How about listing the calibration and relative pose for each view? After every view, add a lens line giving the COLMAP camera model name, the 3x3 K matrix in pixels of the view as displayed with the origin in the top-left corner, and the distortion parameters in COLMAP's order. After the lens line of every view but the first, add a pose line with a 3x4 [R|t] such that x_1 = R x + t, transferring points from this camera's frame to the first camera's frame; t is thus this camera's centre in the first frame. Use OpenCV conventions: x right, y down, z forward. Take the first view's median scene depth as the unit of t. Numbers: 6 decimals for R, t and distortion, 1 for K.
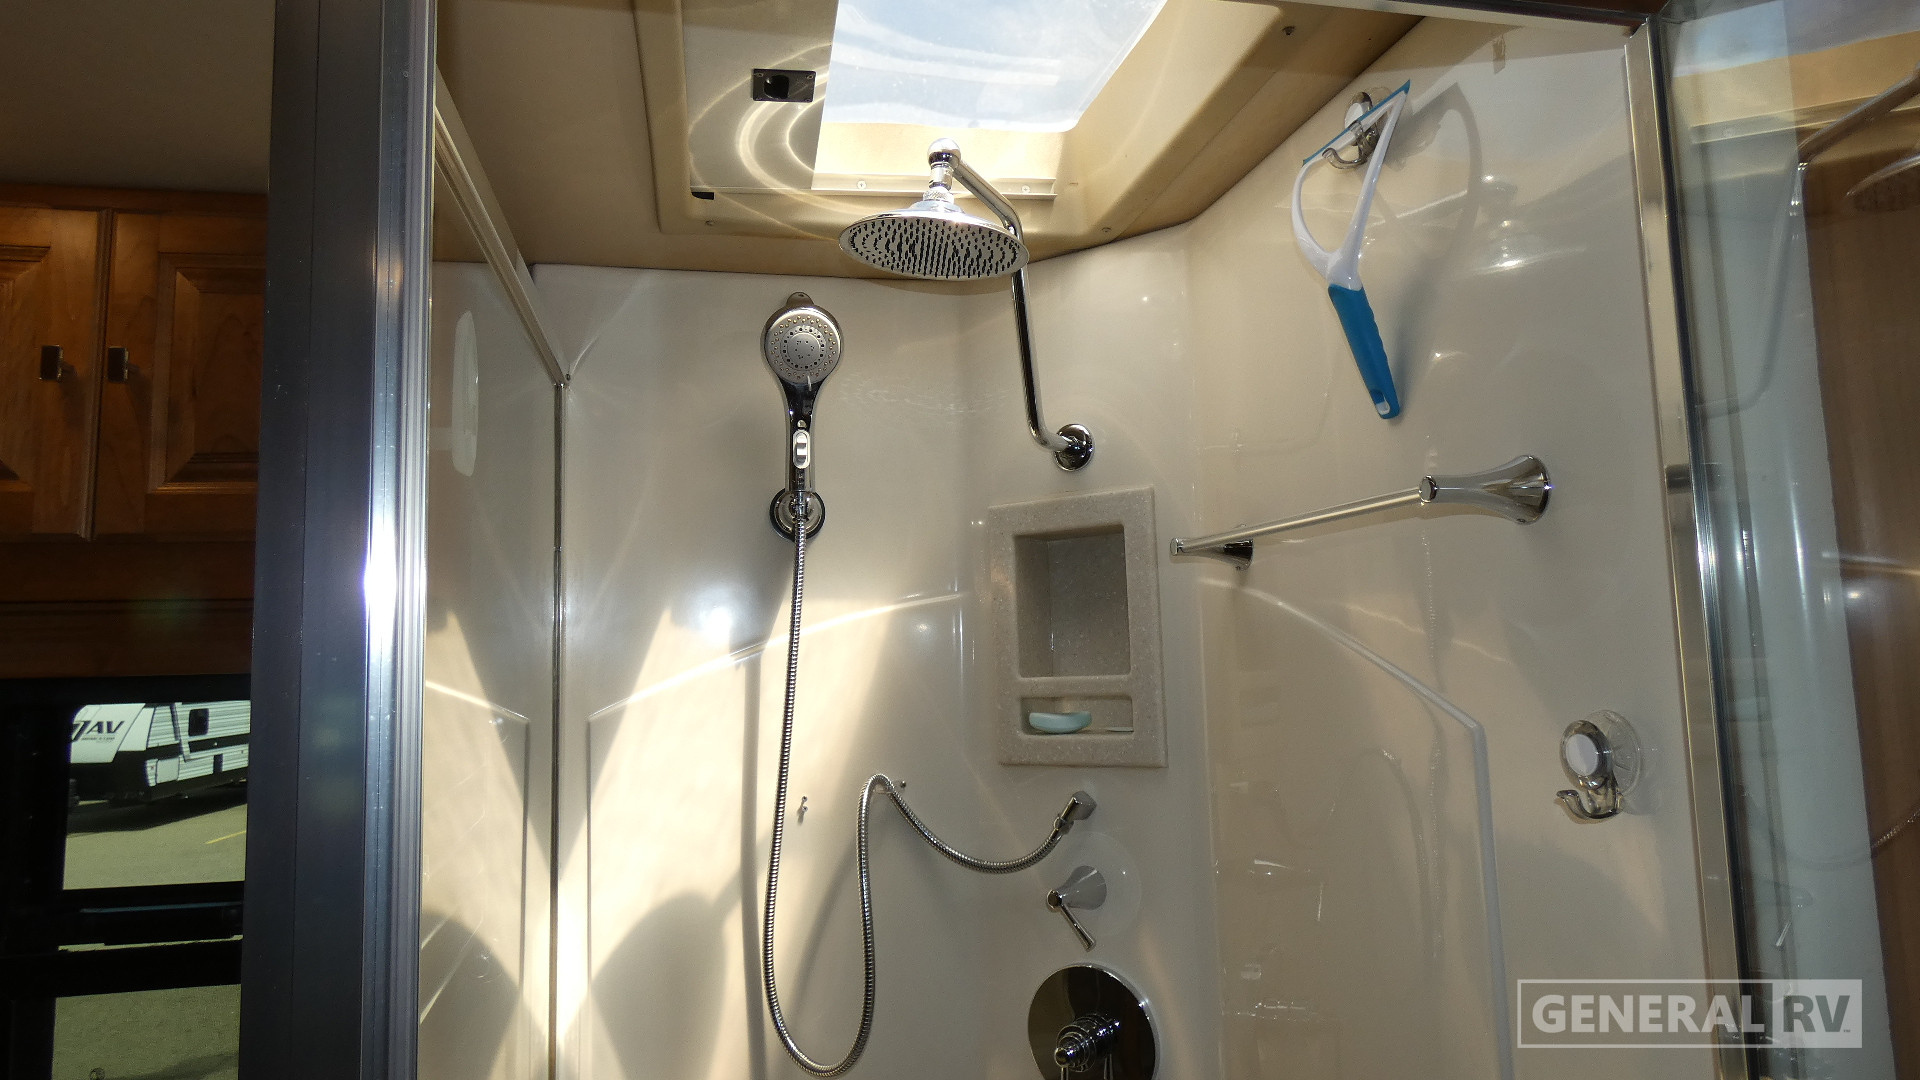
lens RADIAL K [[1148.4, 0, 964.4], [0, 1148.4, 540.5], [0, 0, 1]] dist [-0.002666, -0.001145]
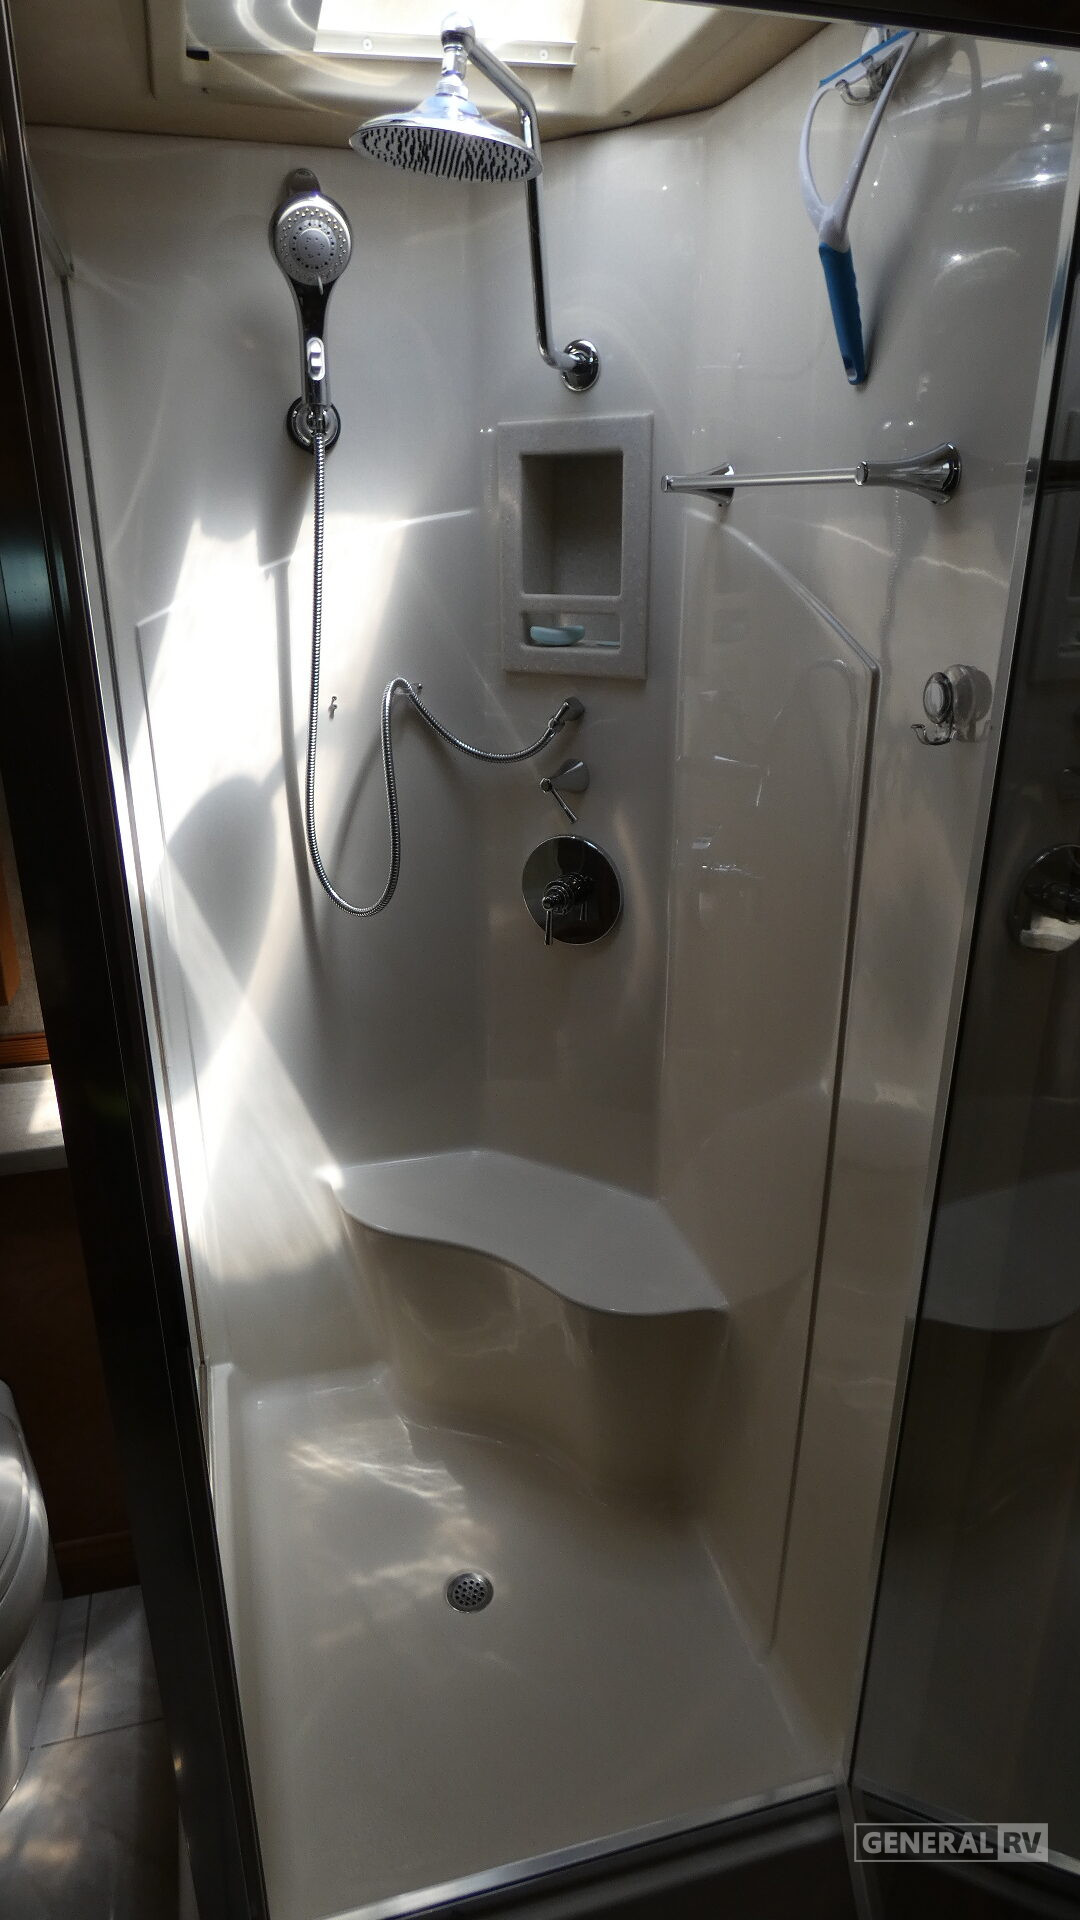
lens RADIAL K [[1148.4, 0, 544.0], [0, 1148.4, 958.4], [0, 0, 1]] dist [-0.002666, -0.001145]
pose [[0.997651, 0.004486, 0.068356, -0.006614], [-0.034734, 0.893192, 0.448333, -0.069214], [-0.059044, -0.449654, 0.891249, -0.167323]]
